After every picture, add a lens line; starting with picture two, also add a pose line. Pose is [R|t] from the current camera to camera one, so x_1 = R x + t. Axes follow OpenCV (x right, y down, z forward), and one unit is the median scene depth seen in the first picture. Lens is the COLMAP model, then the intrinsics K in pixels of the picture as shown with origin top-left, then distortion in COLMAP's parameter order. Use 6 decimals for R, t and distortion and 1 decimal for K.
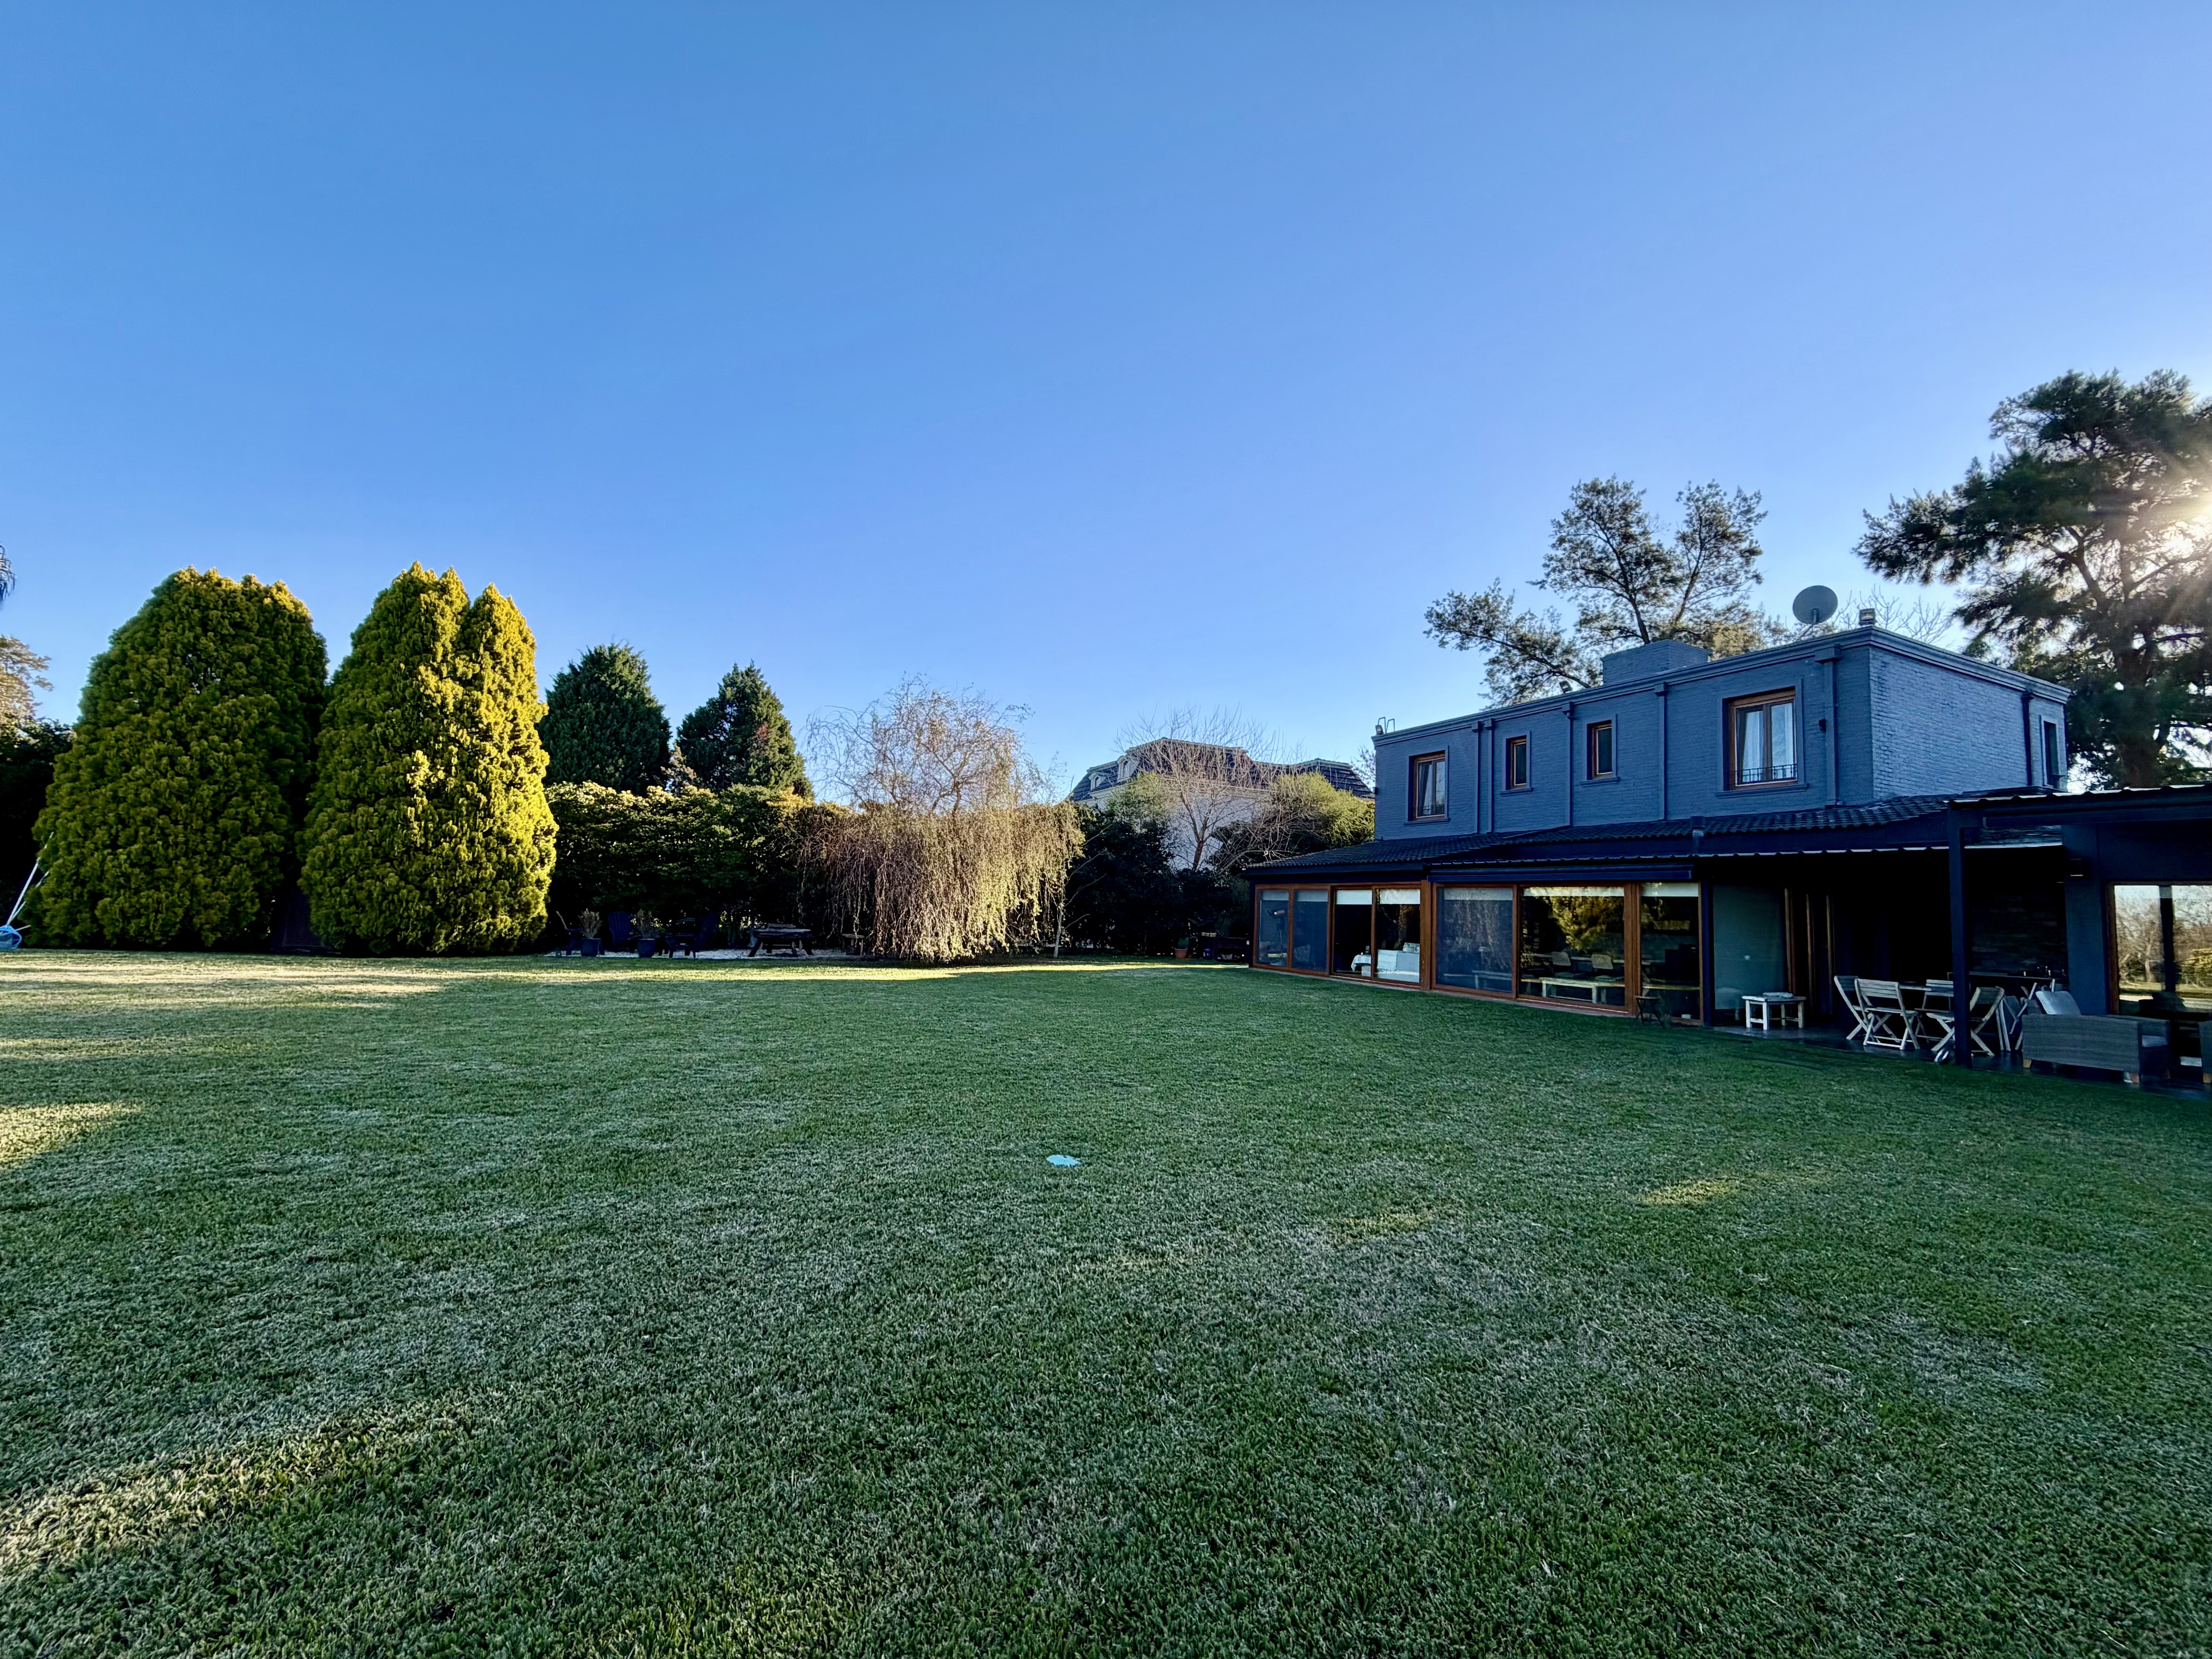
lens RADIAL K [[880.0, 0, 1098.7], [0, 880.0, 827.5], [0, 0, 1]] dist [-0.000952, 0.000338]
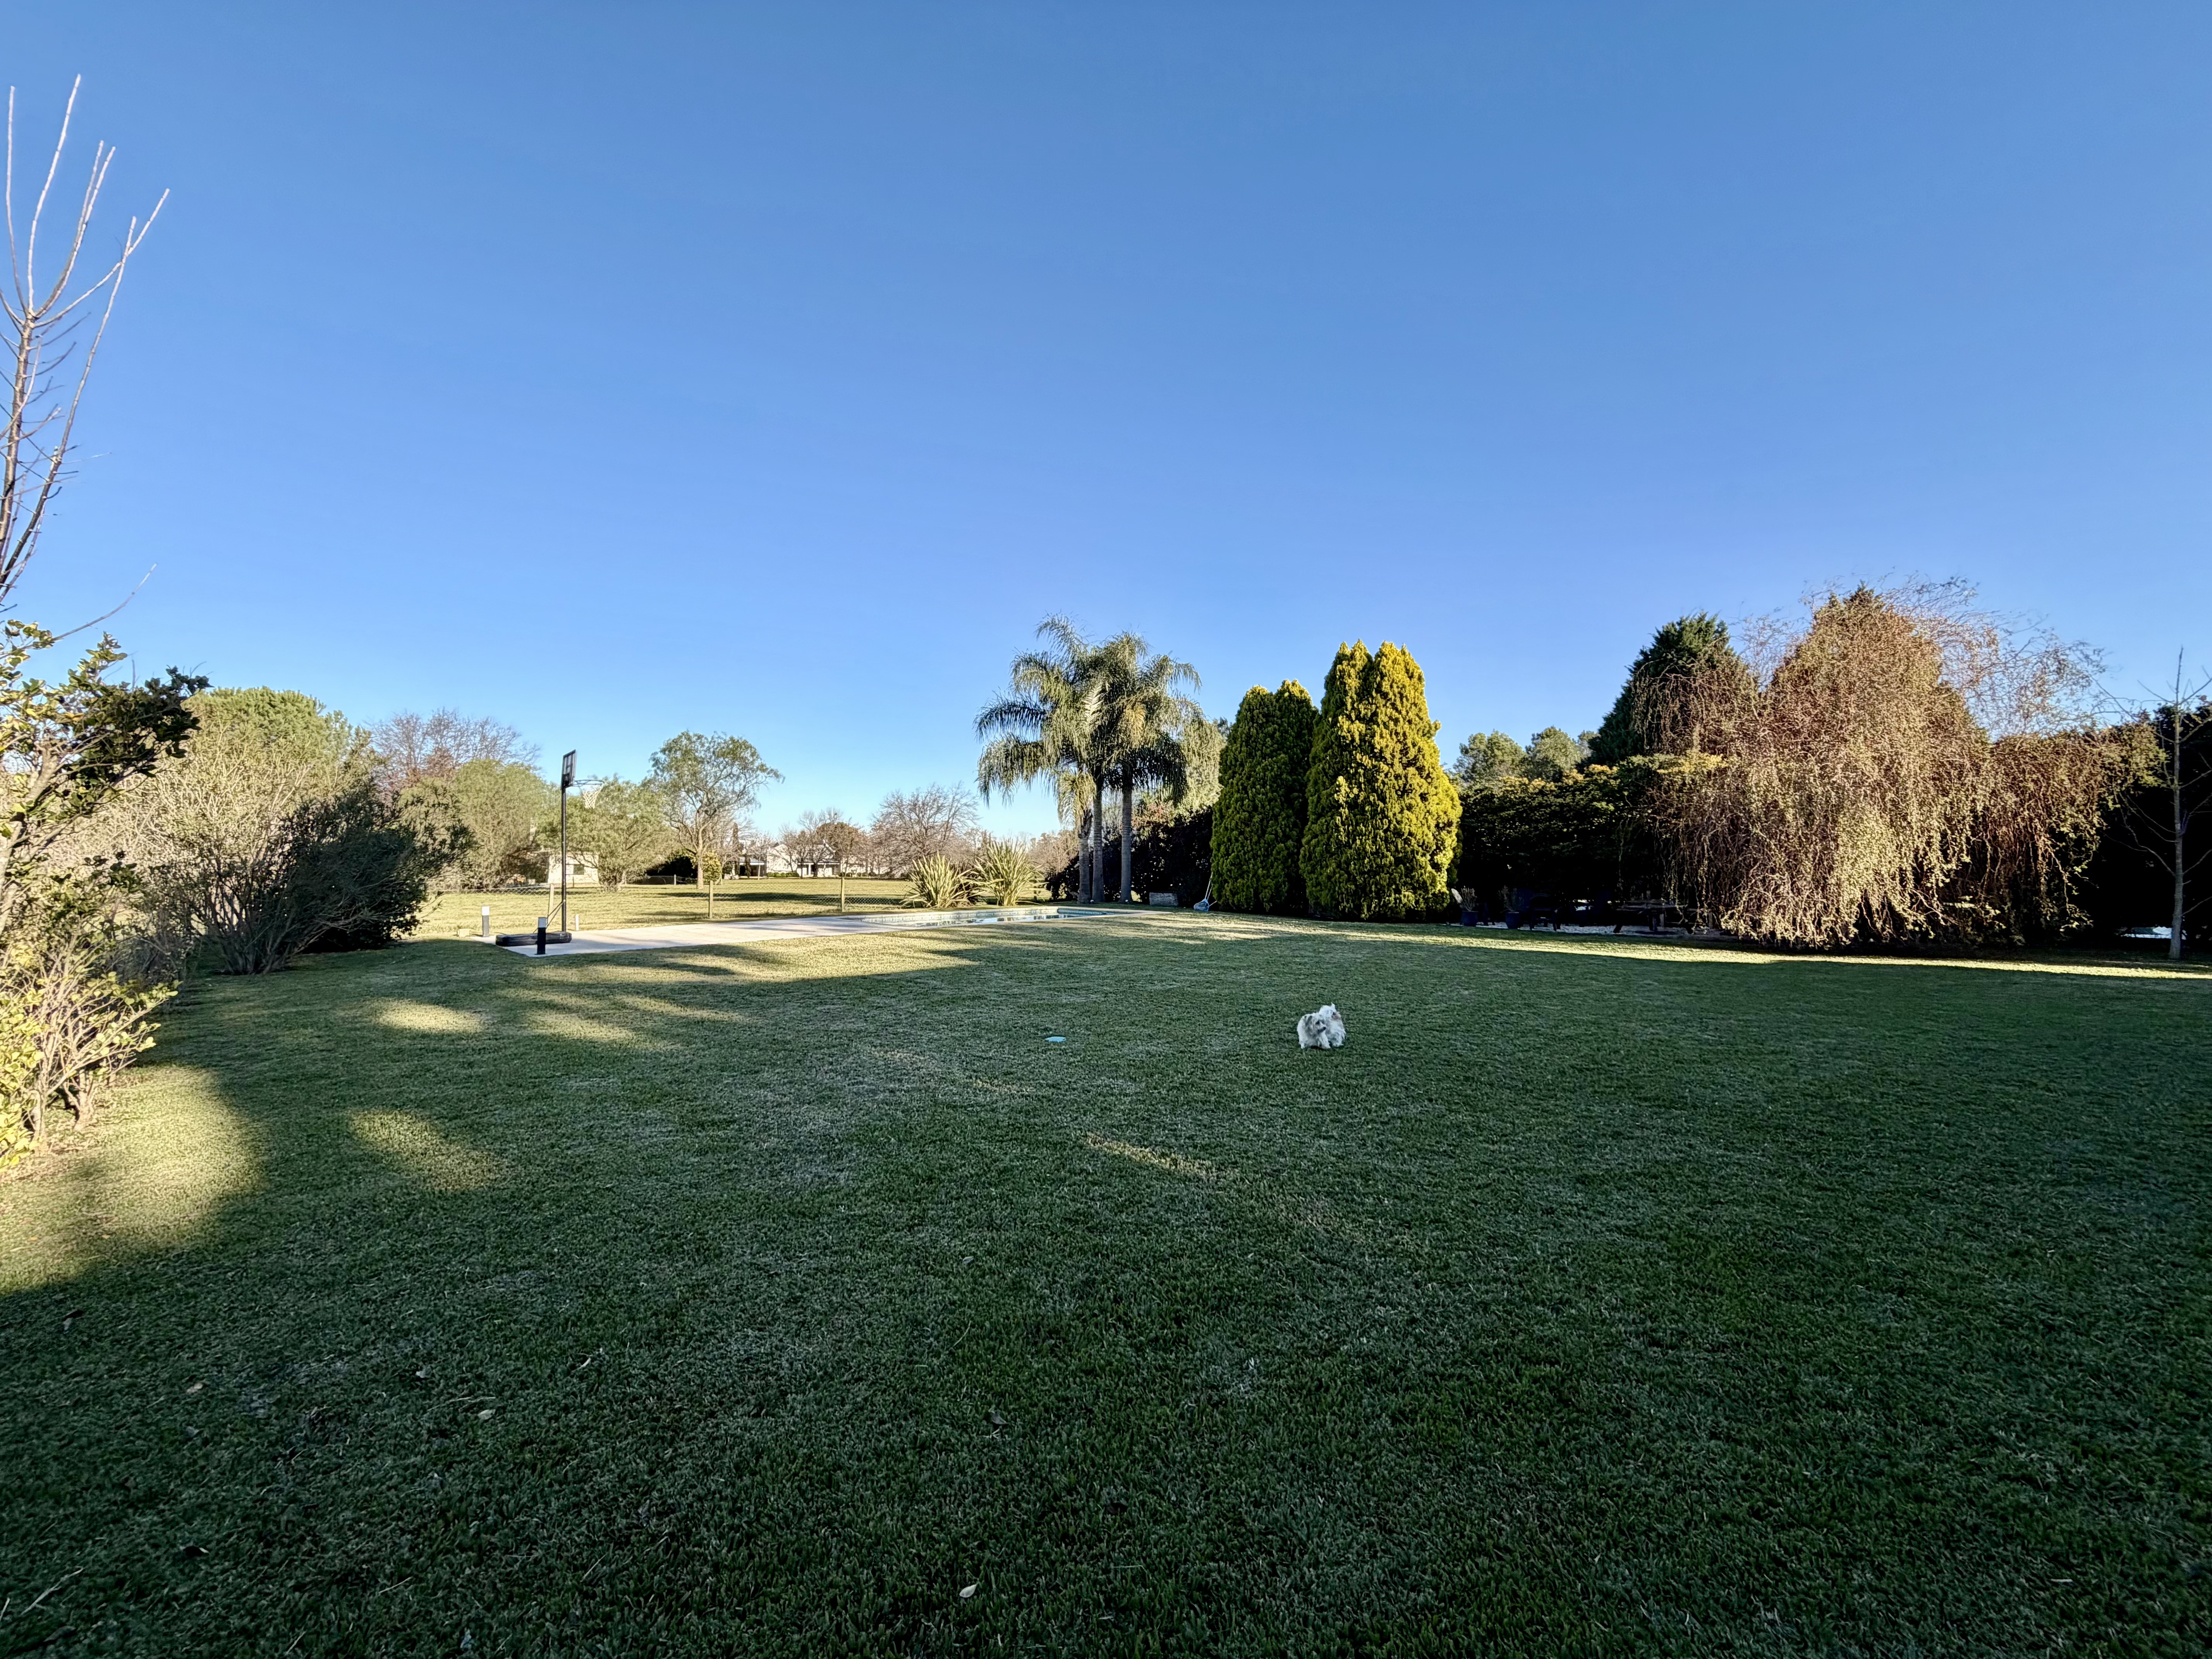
lens RADIAL K [[881.7, 0, 1100.8], [0, 881.7, 829.8], [0, 0, 1]] dist [0.000746, 0.000056]
pose [[0.287979, -0.075591, -0.954649, 0.483096], [0.095969, 0.994139, -0.049768, 0.033009], [0.952816, -0.077285, 0.293545, 0.216369]]
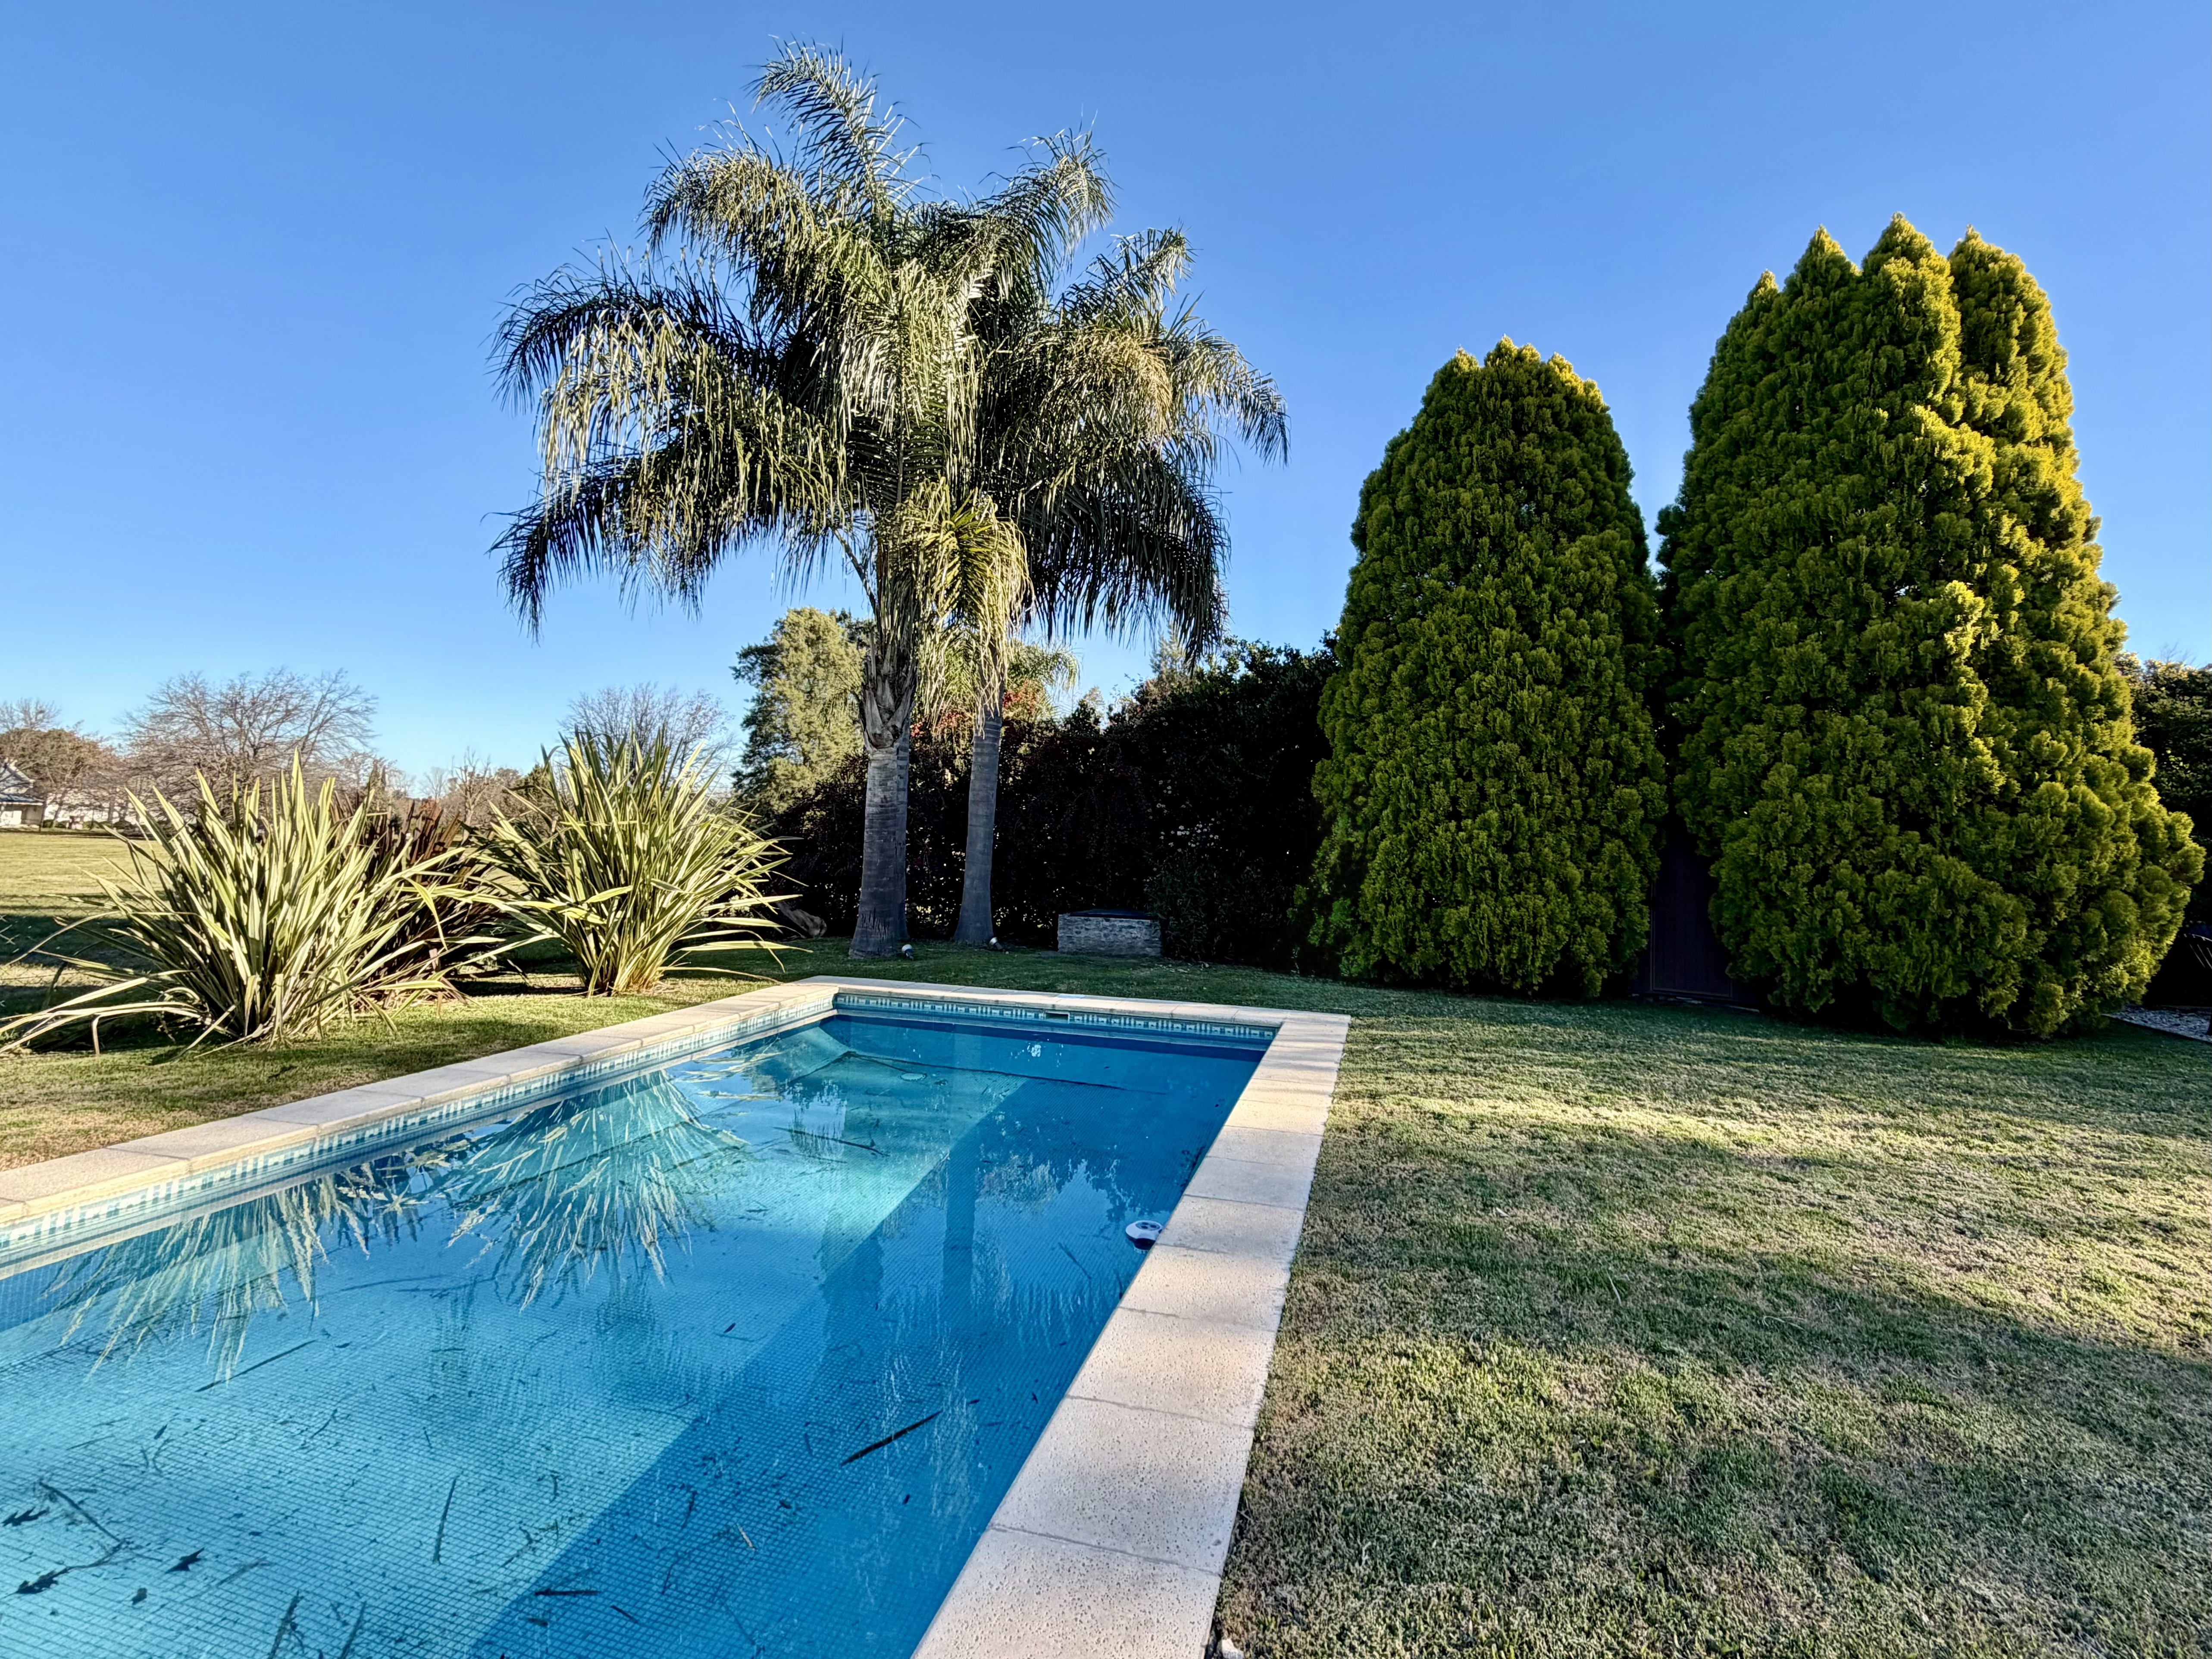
lens RADIAL K [[982.4, 0, 1157.8], [0, 982.4, 768.7], [0, 0, 1]] dist [-0.001284, -0.000108]
pose [[0.744608, -0.062512, -0.664568, -0.777406], [0.062306, 0.997767, -0.024044, -0.005329], [0.664588, -0.023503, 0.746841, 0.361197]]
